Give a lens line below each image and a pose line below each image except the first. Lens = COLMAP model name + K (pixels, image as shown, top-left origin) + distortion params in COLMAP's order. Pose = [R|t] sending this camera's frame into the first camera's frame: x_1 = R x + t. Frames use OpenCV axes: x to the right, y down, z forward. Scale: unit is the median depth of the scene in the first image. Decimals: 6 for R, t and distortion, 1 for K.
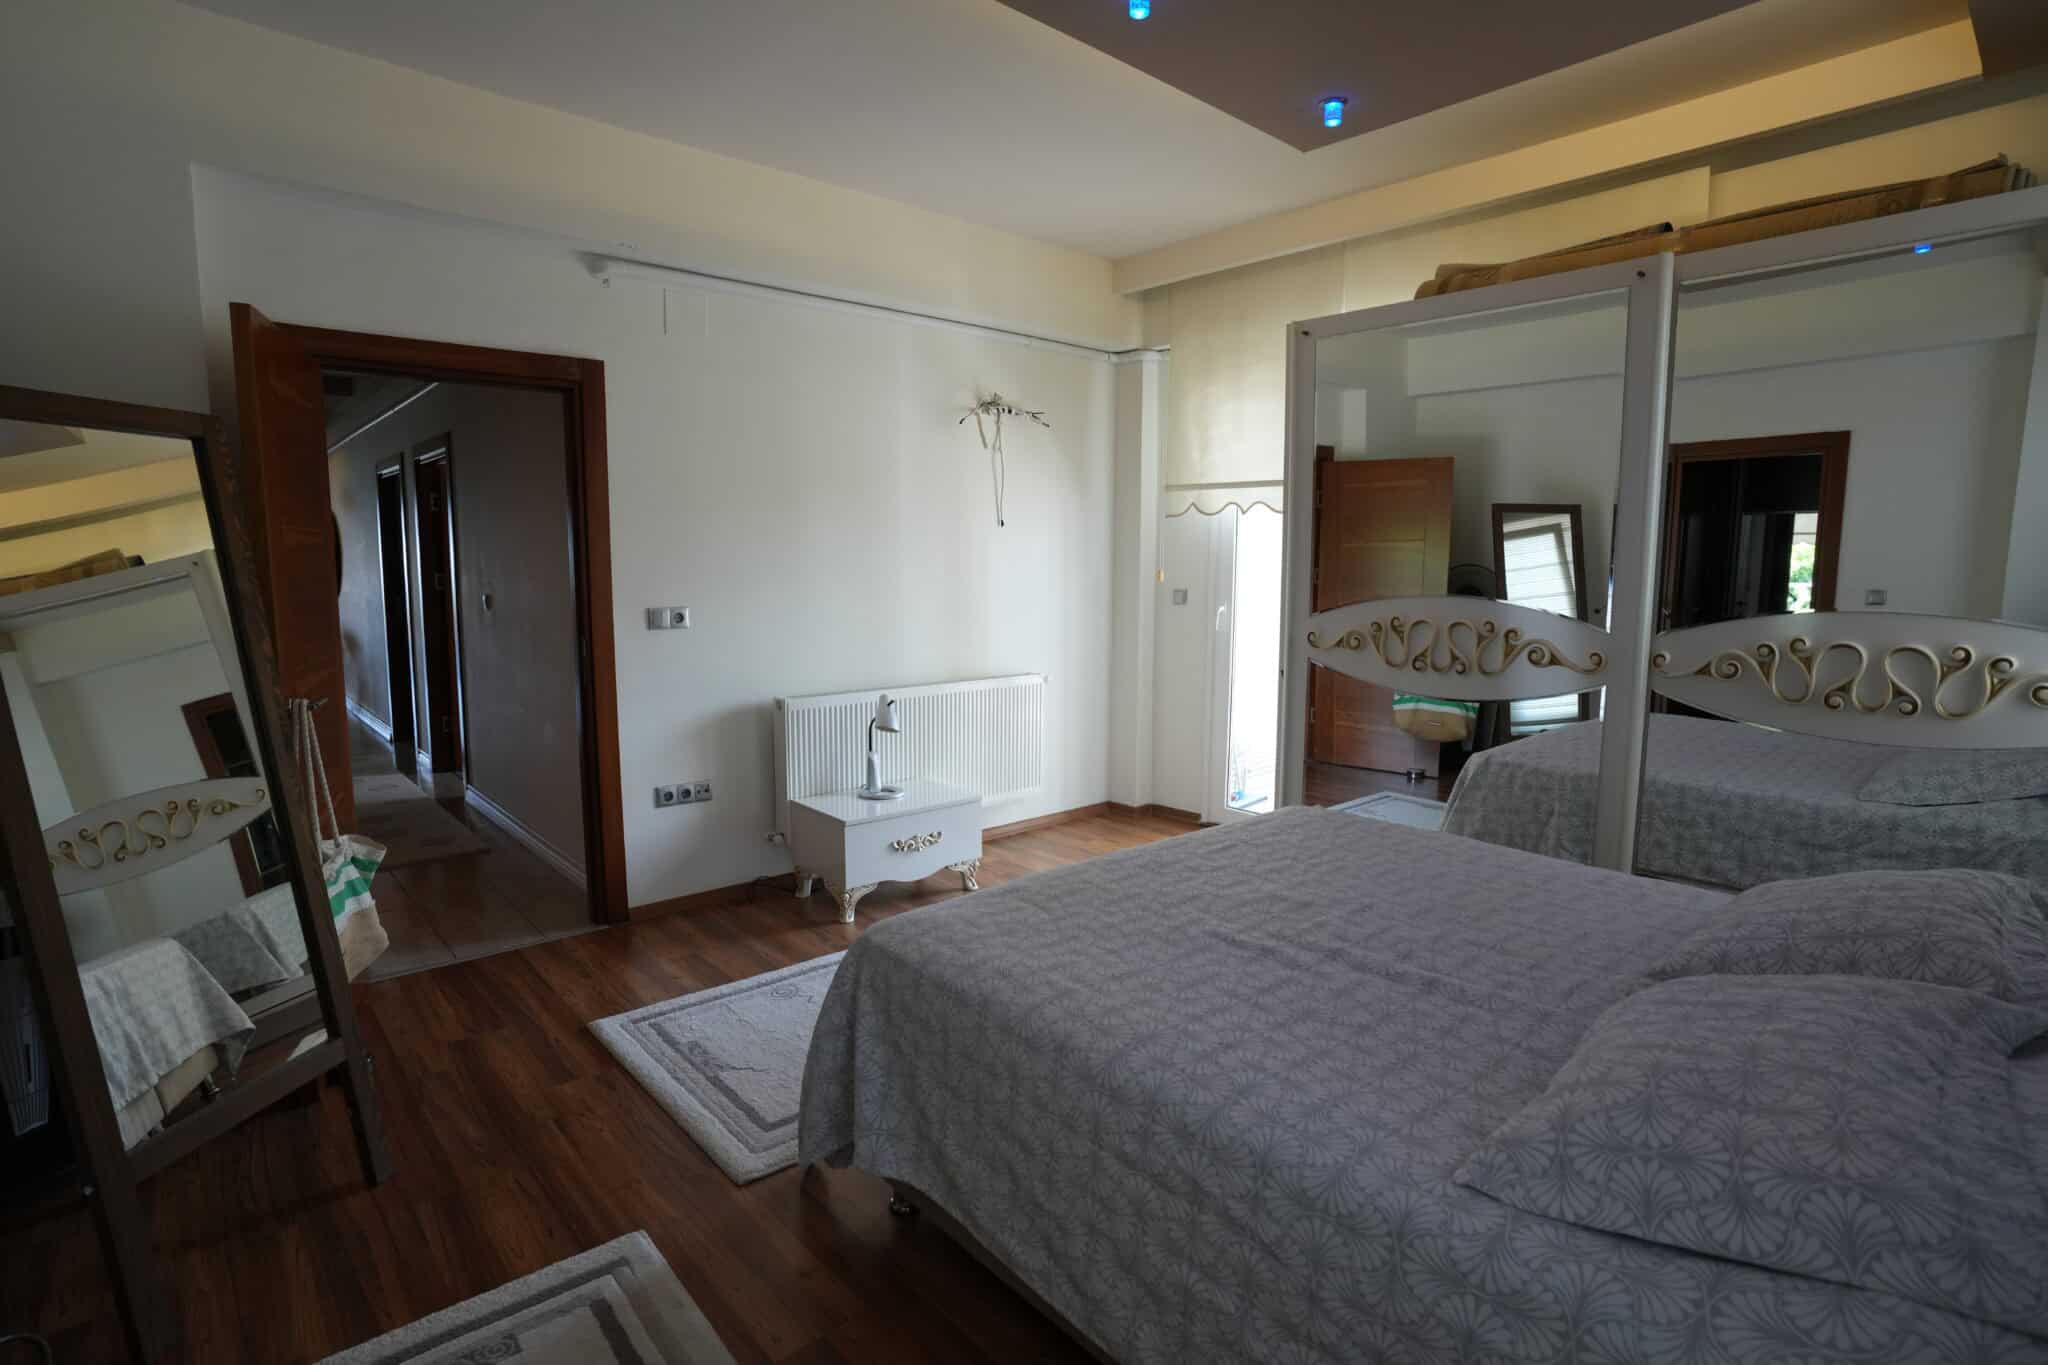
lens RADIAL K [[1002.6, 0, 1023.0], [0, 1002.6, 674.4], [0, 0, 1]] dist [-0.090128, 0.045246]
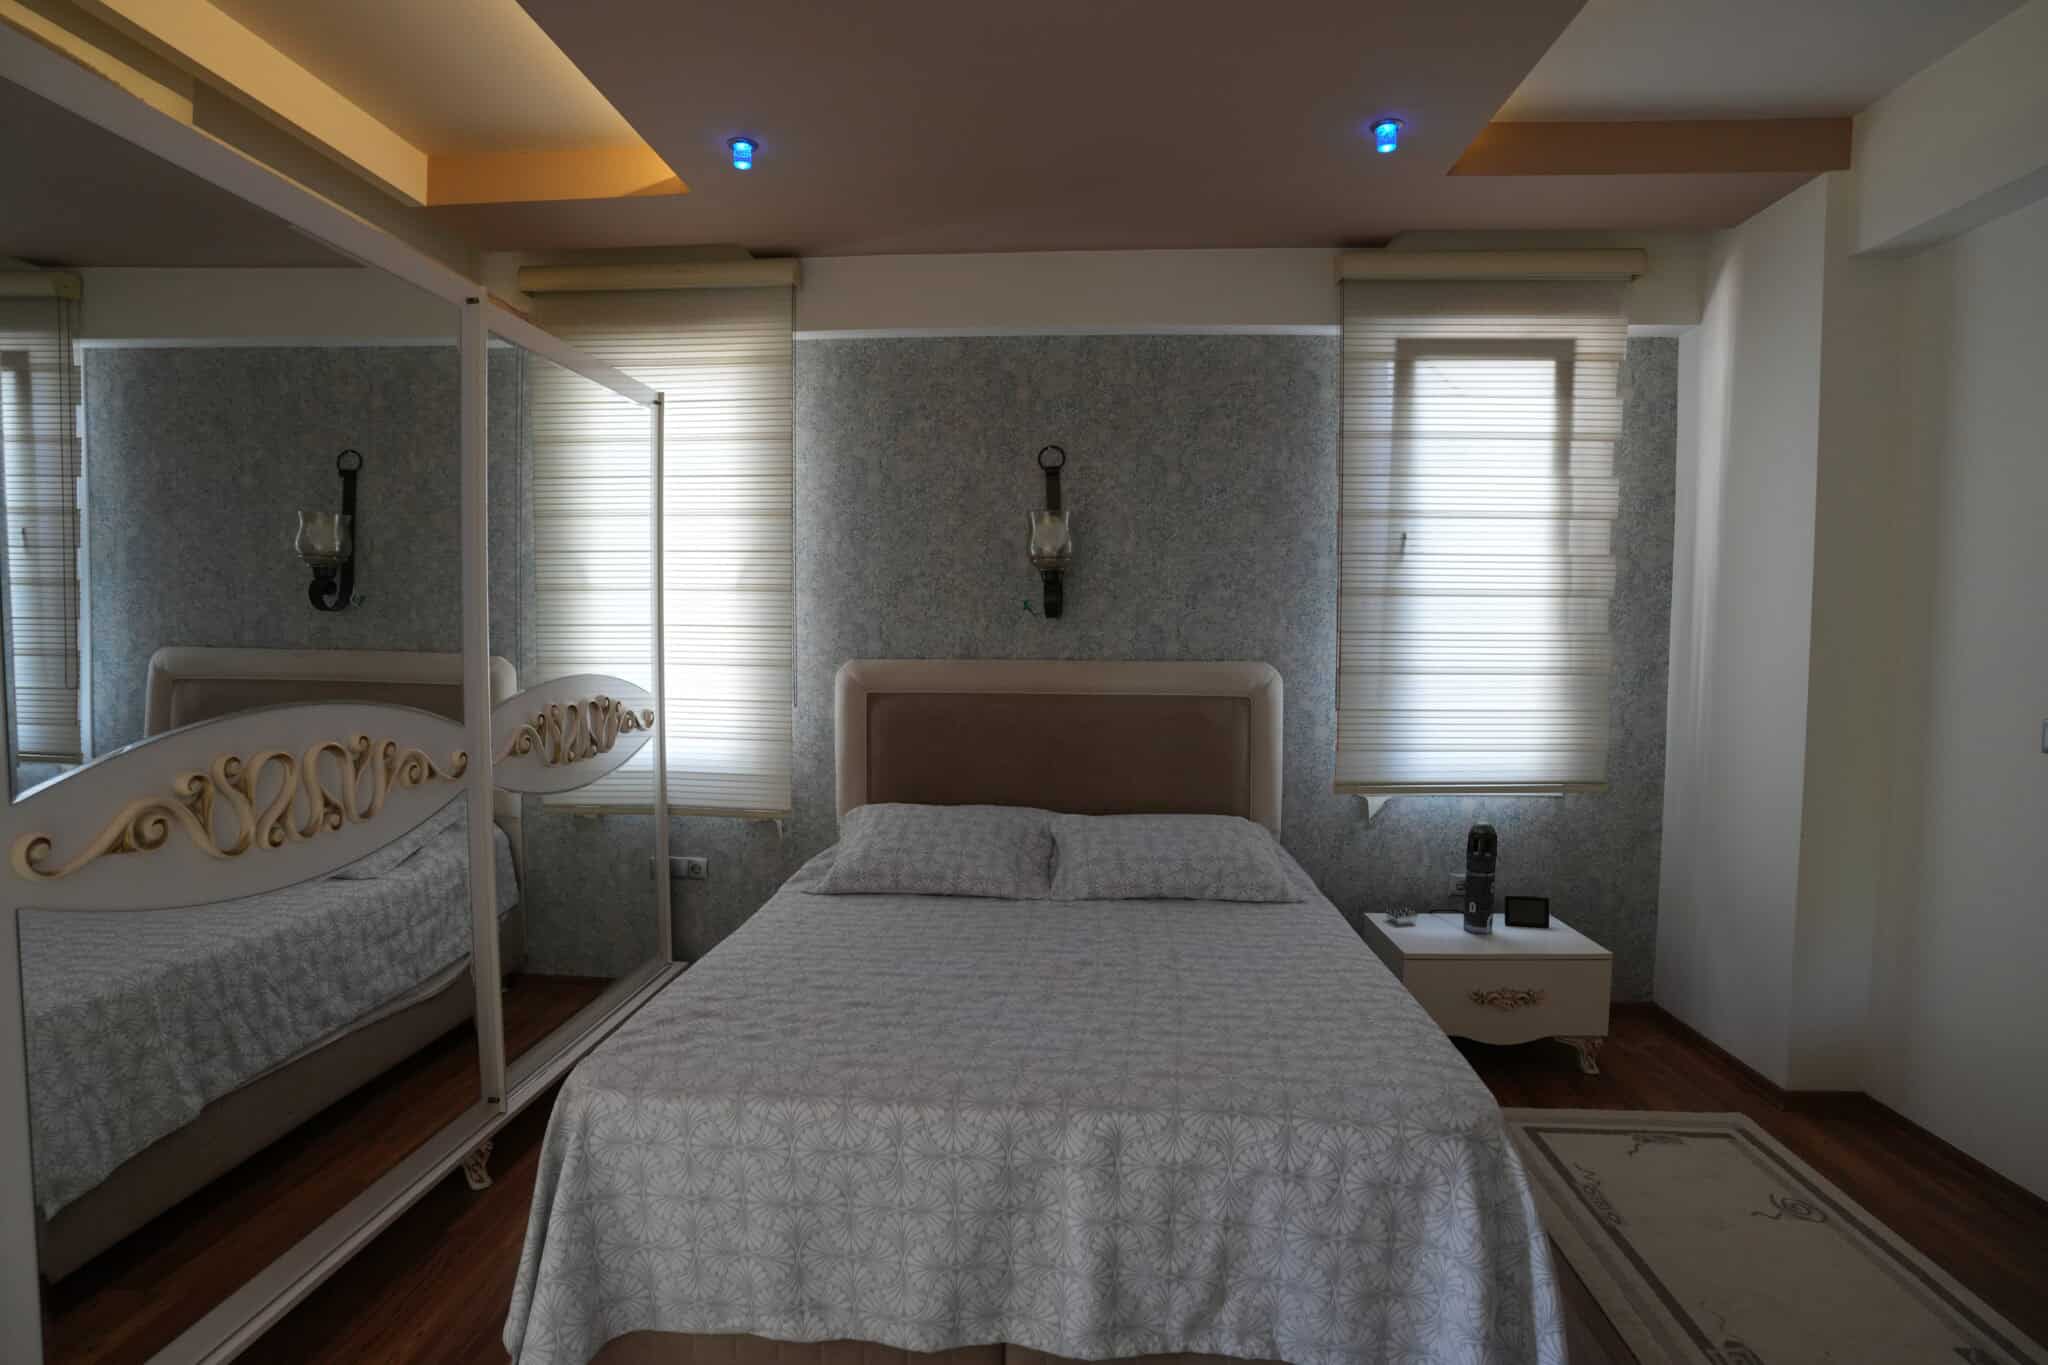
lens RADIAL K [[1002.6, 0, 1023.0], [0, 1002.6, 674.4], [0, 0, 1]] dist [-0.090128, 0.045246]
pose [[-0.702563, -0.045029, 0.710196, -0.312267], [0.074880, 0.987778, 0.136704, -0.166933], [-0.707671, 0.149223, -0.690604, 1.277313]]
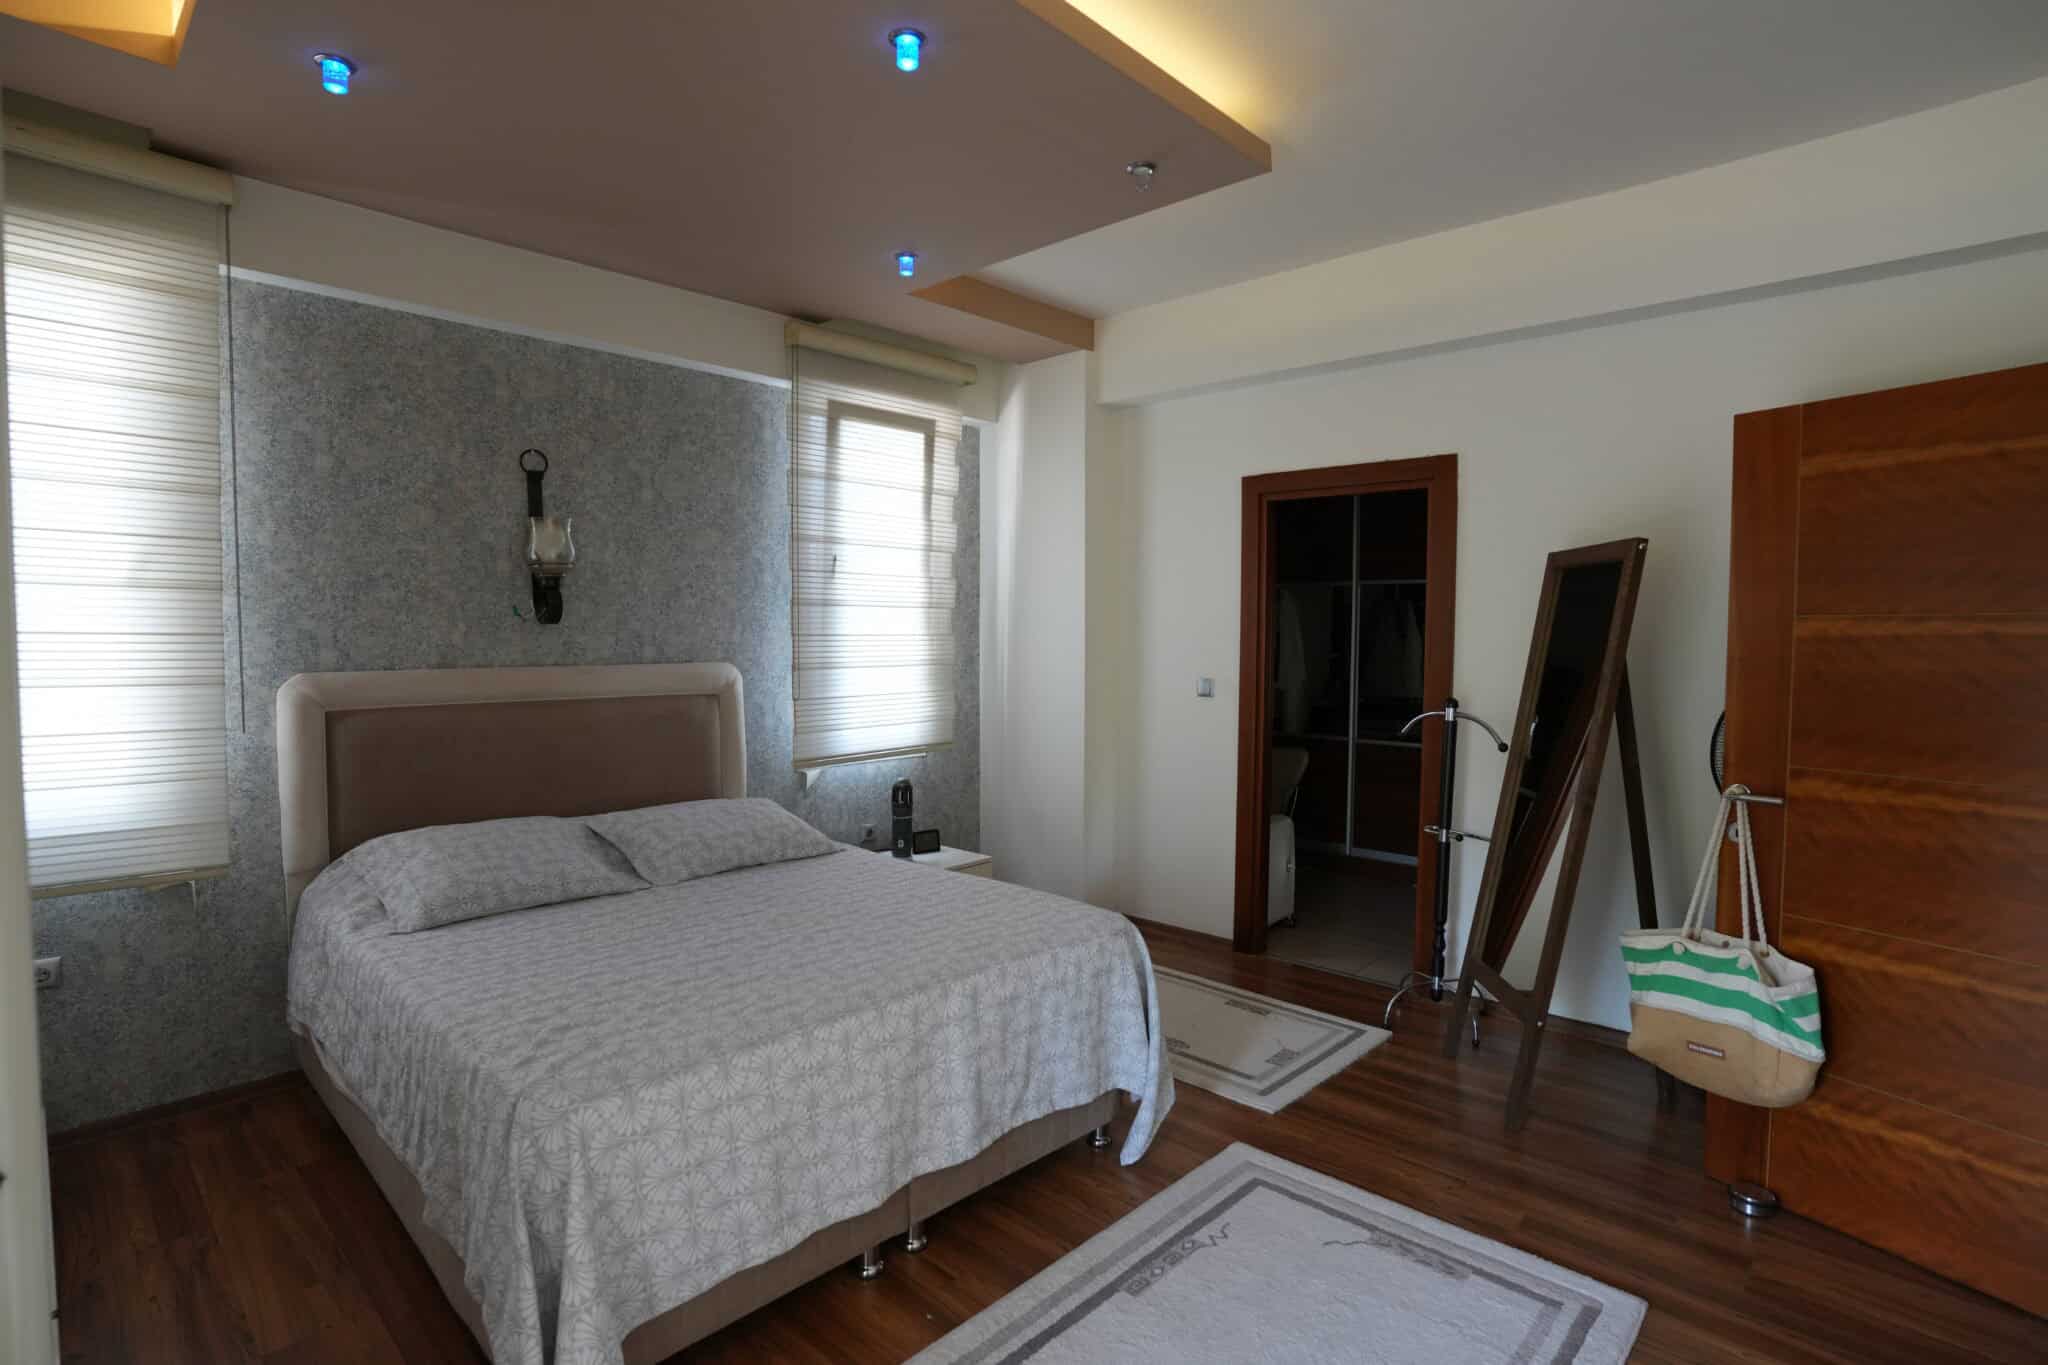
lens RADIAL K [[1002.6, 0, 1023.0], [0, 1002.6, 674.4], [0, 0, 1]] dist [-0.090128, 0.045246]
pose [[-0.995967, -0.003746, -0.089640, 0.074182], [-0.017897, 0.987343, 0.157589, -0.203991], [0.087915, 0.158558, -0.983428, 1.641867]]
